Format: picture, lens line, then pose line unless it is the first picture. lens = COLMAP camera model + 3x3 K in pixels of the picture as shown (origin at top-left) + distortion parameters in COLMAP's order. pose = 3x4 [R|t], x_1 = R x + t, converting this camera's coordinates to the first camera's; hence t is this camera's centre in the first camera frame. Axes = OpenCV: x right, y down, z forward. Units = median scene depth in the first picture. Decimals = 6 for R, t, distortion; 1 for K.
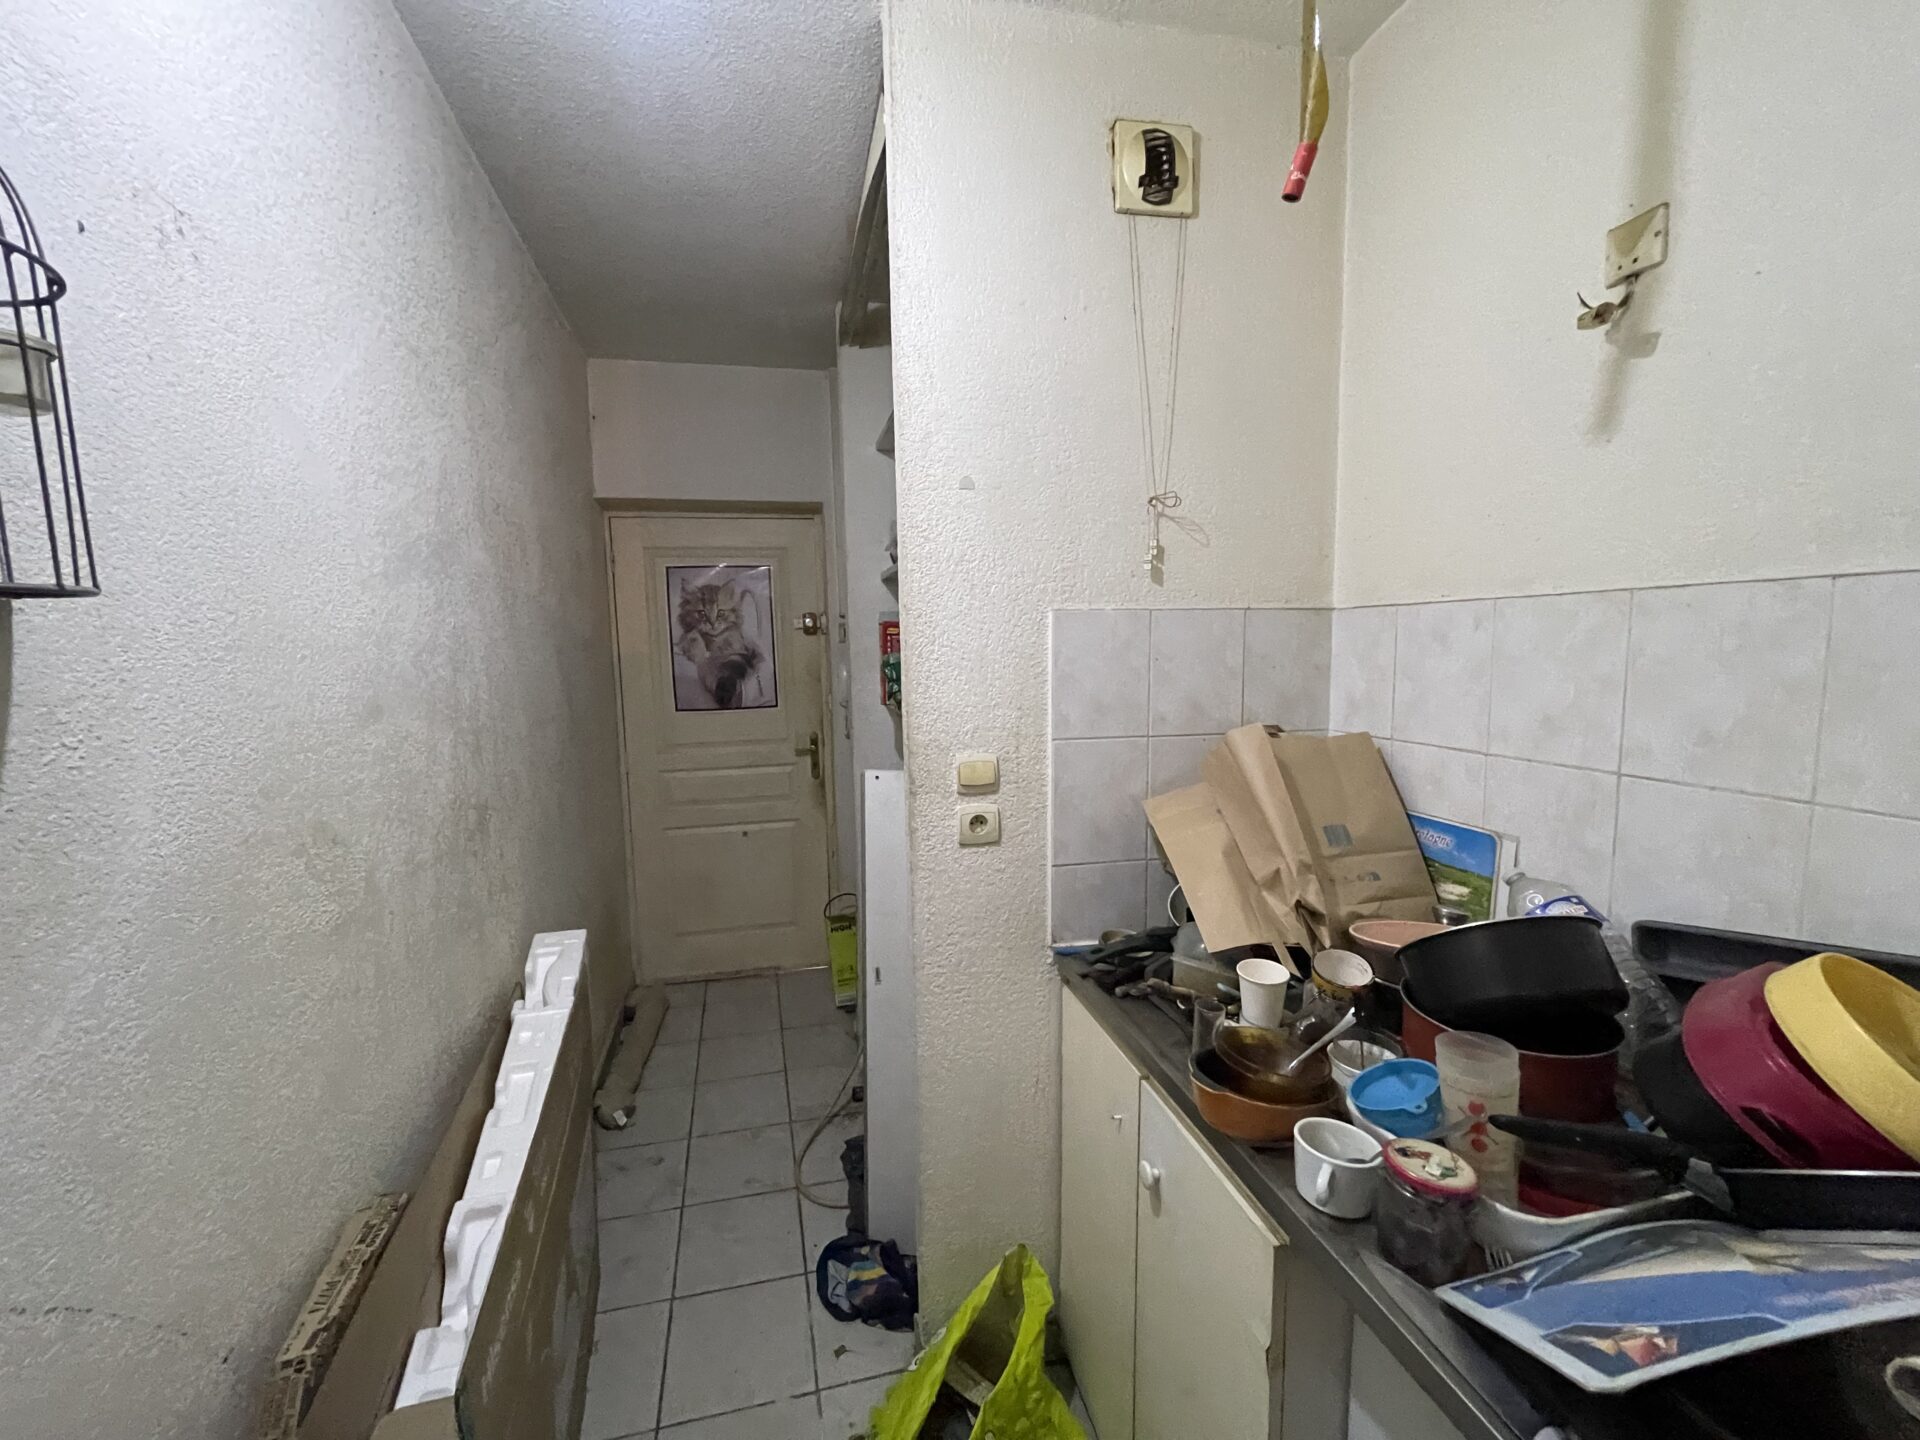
lens RADIAL K [[777.7, 0, 953.3], [0, 777.7, 723.5], [0, 0, 1]] dist [-0.000164, 0.000443]
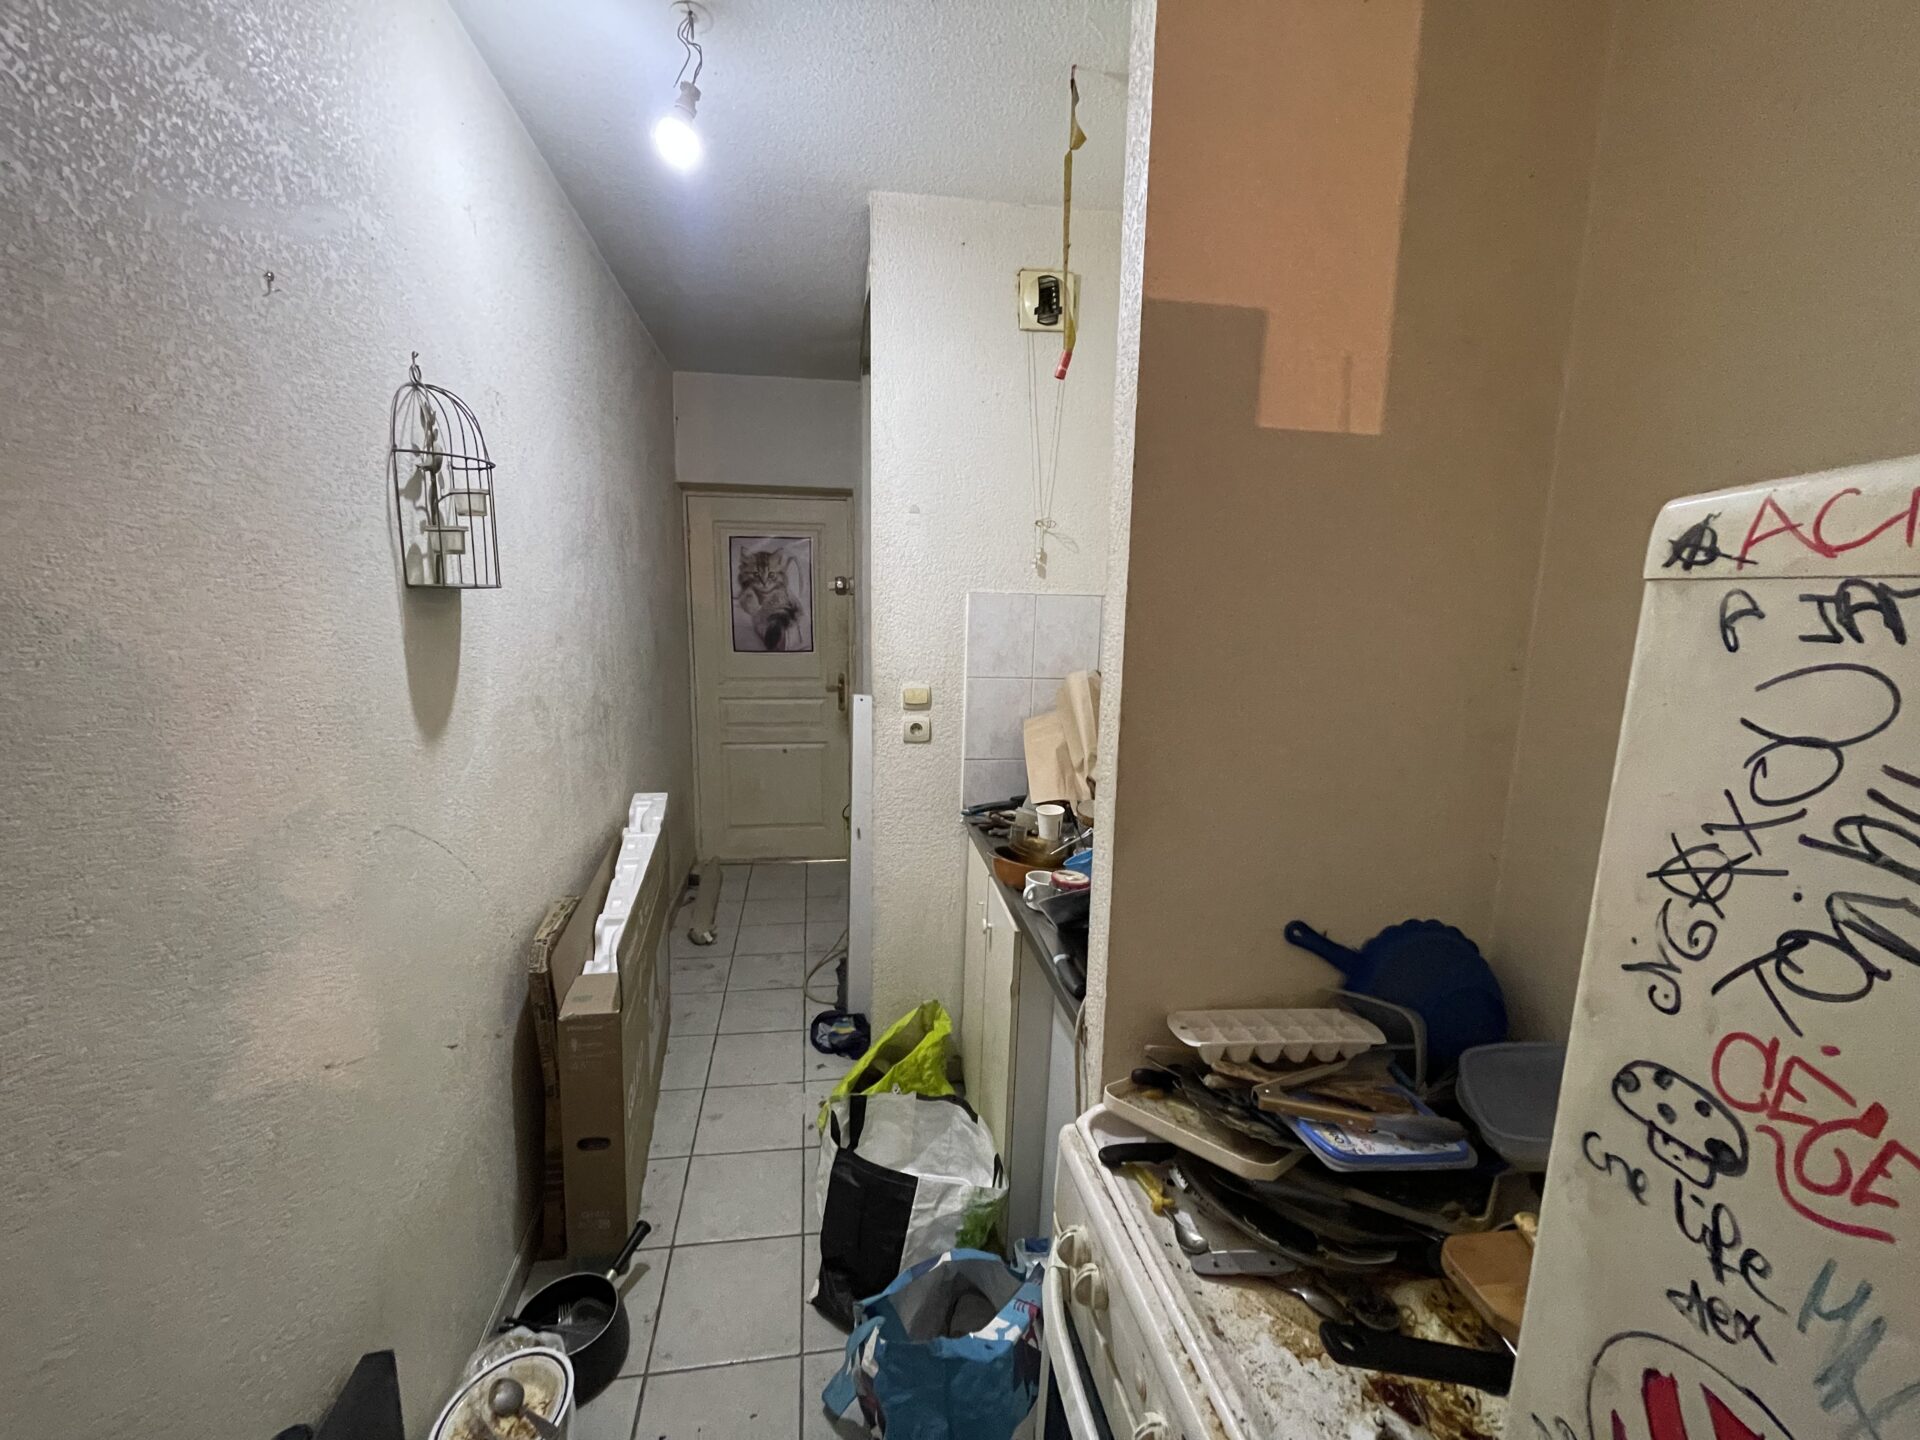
lens RADIAL K [[776.2, 0, 953.7], [0, 776.2, 719.1], [0, 0, 1]] dist [0.020825, -0.008071]
pose [[0.996296, 0.047784, -0.071495, 0.192657], [-0.043948, 0.997558, 0.054290, 0.019475], [0.073914, -0.050947, 0.995962, -0.482774]]
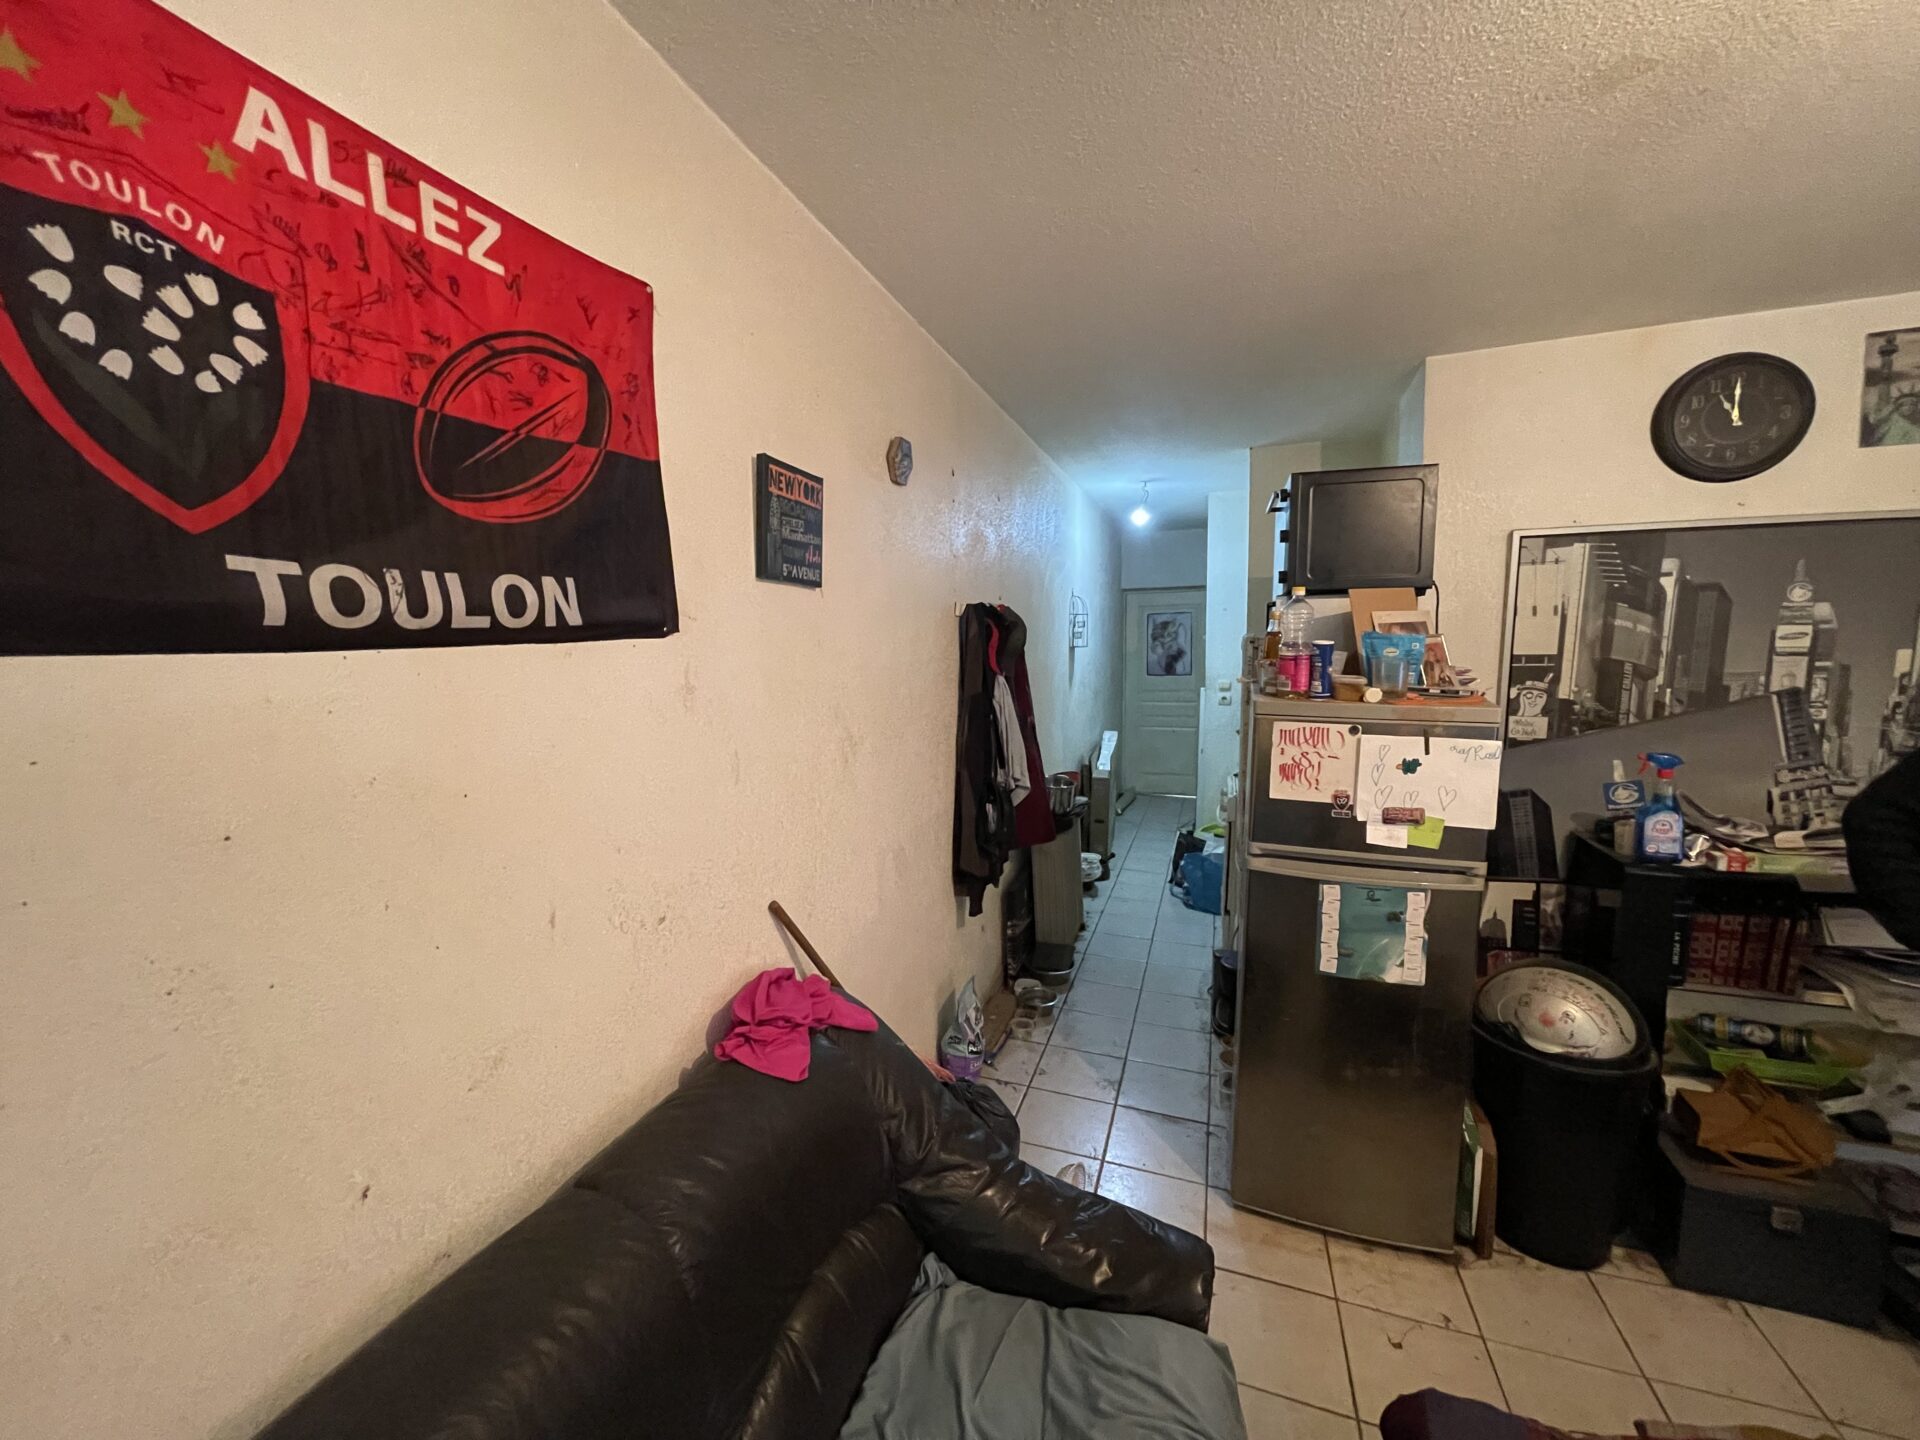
lens RADIAL K [[776.2, 0, 953.7], [0, 776.2, 719.1], [0, 0, 1]] dist [0.020825, -0.008071]
pose [[0.831406, 0.062599, -0.552128, 0.899312], [-0.061040, 0.997910, 0.021227, 0.198833], [0.552303, 0.016053, 0.833489, -2.485685]]
